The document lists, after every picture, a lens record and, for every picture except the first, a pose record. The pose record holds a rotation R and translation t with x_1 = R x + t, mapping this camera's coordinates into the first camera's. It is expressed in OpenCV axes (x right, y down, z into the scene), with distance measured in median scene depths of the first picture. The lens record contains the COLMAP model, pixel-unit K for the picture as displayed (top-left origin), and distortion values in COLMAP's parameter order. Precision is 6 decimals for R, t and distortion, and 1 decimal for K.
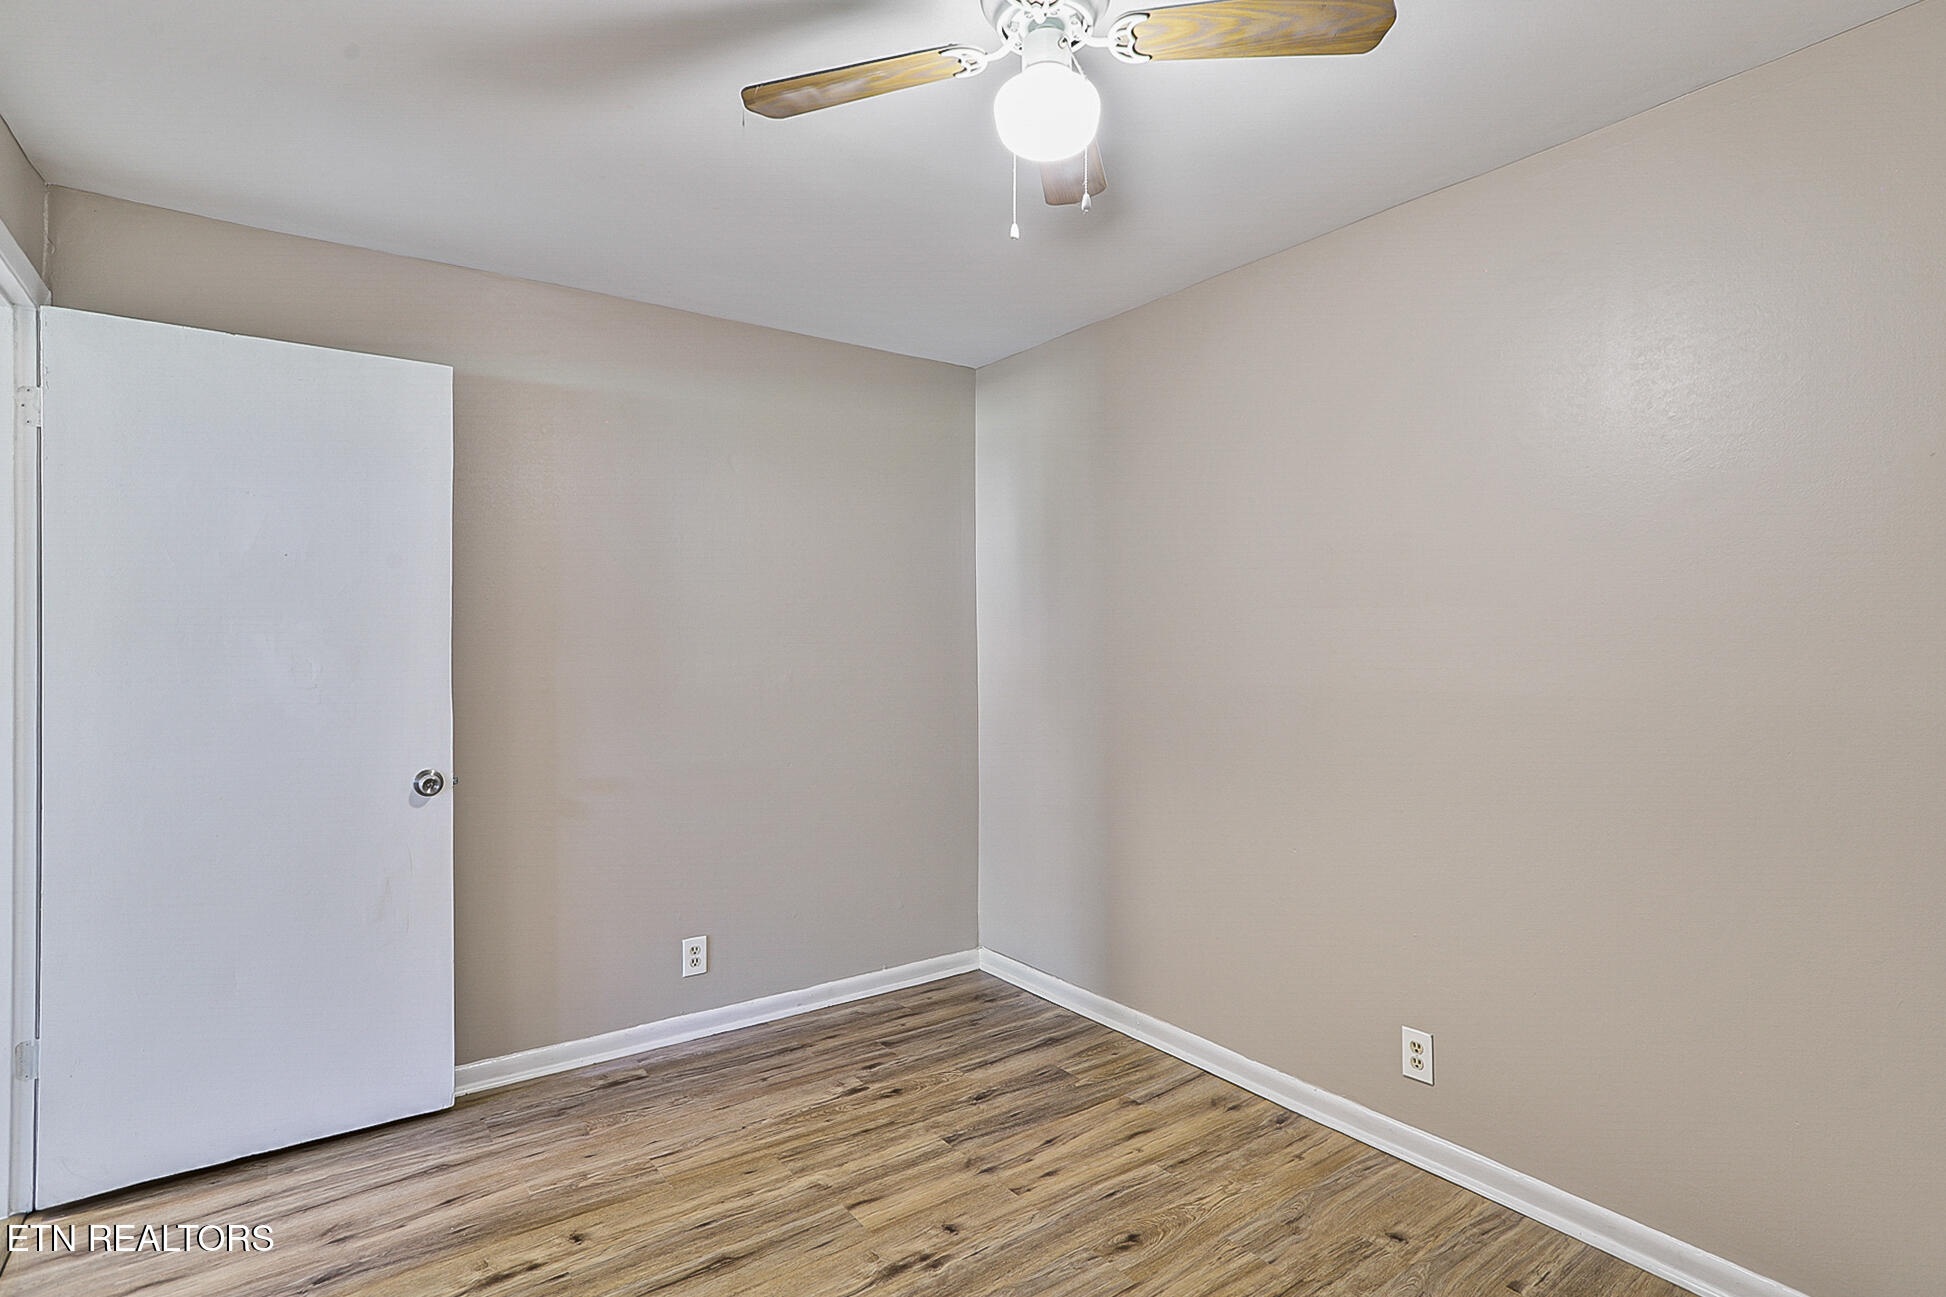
lens RADIAL K [[958.7, 0, 1020.6], [0, 958.7, 650.6], [0, 0, 1]] dist [-0.048596, 0.029500]
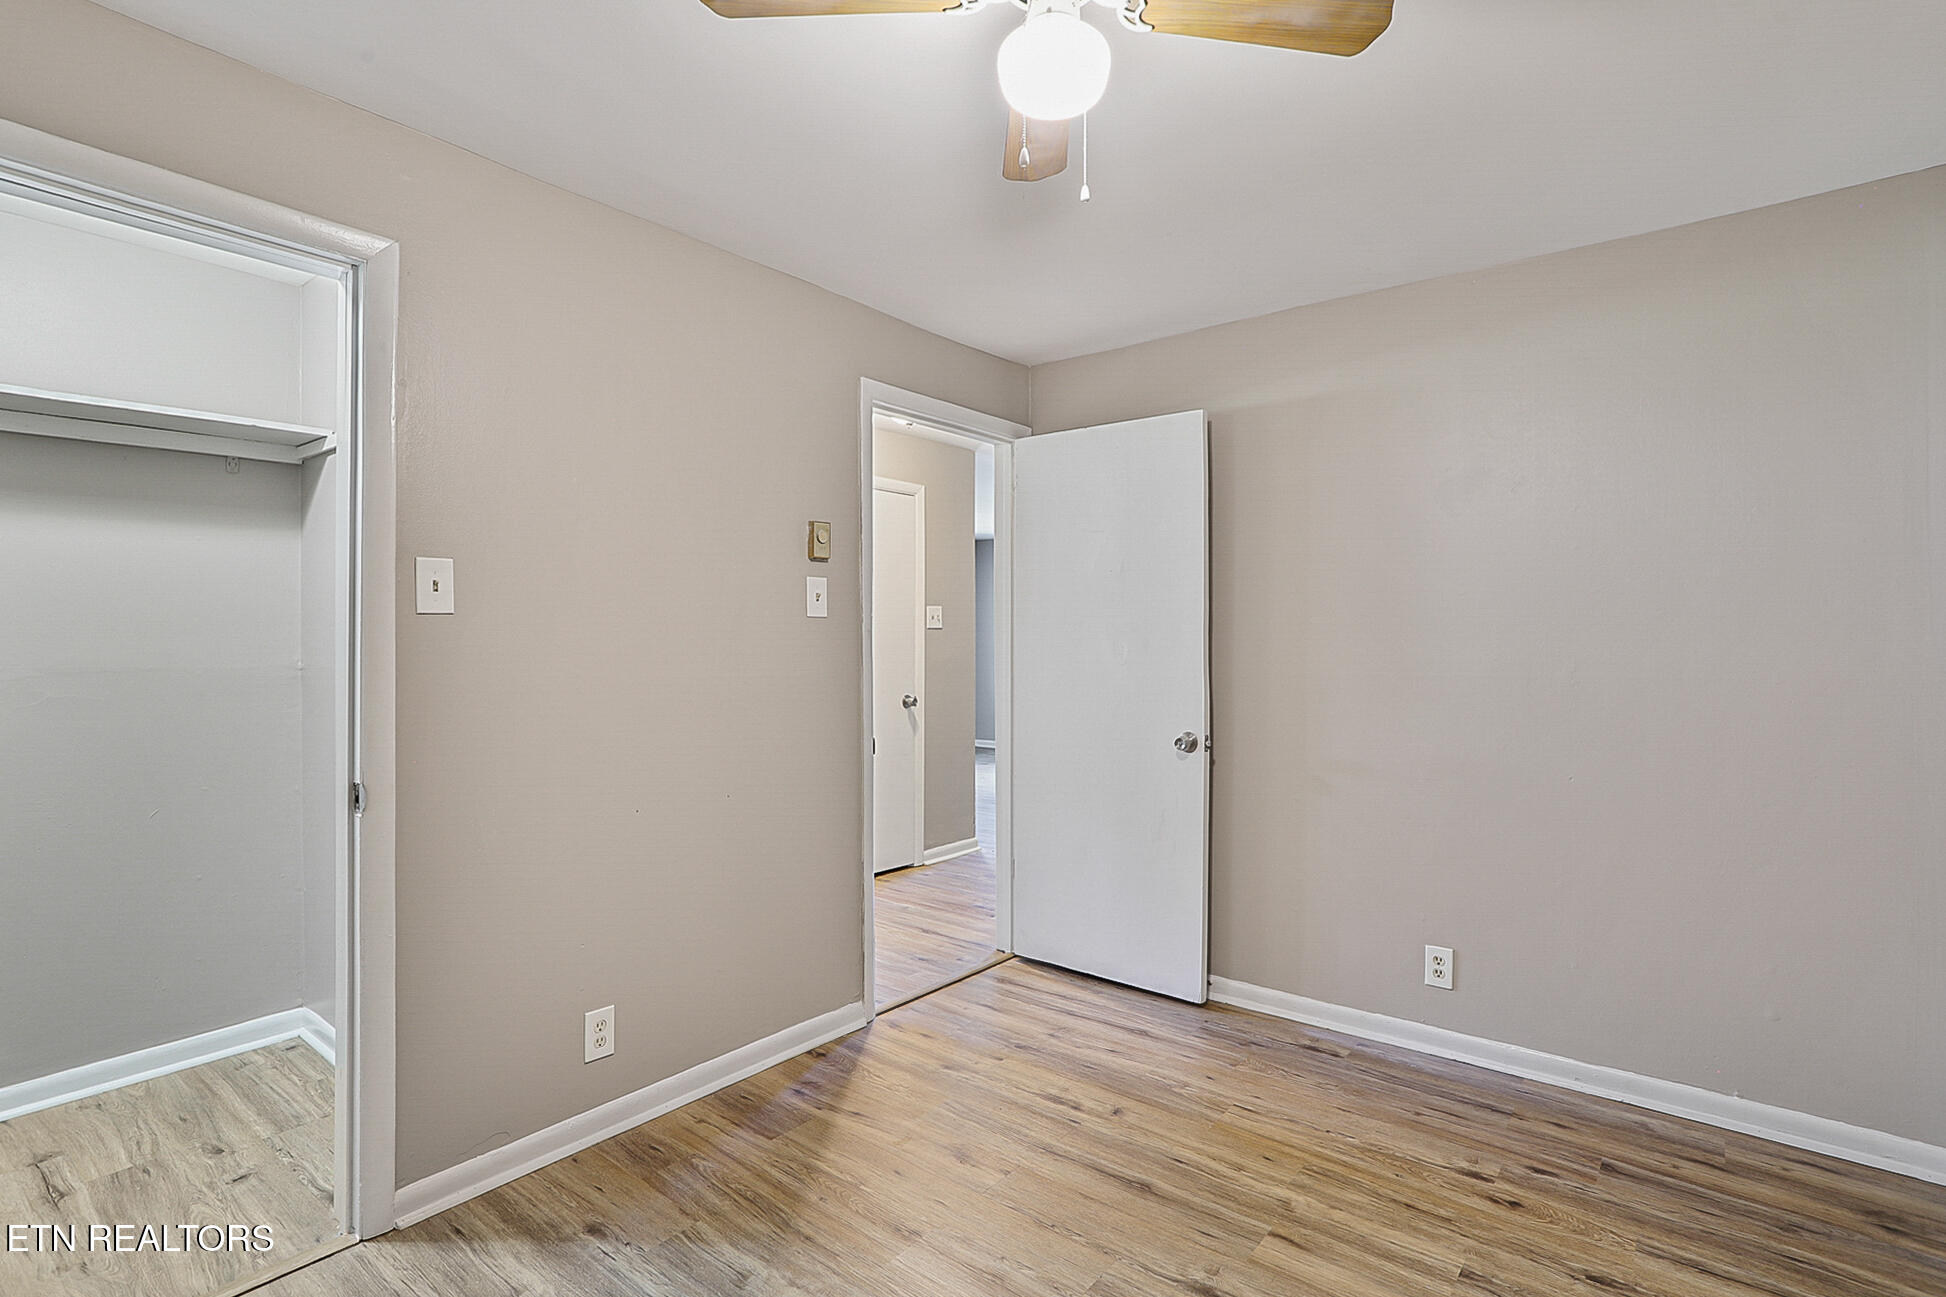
lens RADIAL K [[958.7, 0, 977.5], [0, 958.7, 640.4], [0, 0, 1]] dist [-0.048596, 0.029500]
pose [[0.229442, 0.001523, -0.973321, 0.543801], [-0.002026, 0.999997, 0.001087, 0.001997], [0.973320, 0.001723, 0.229445, 0.414341]]
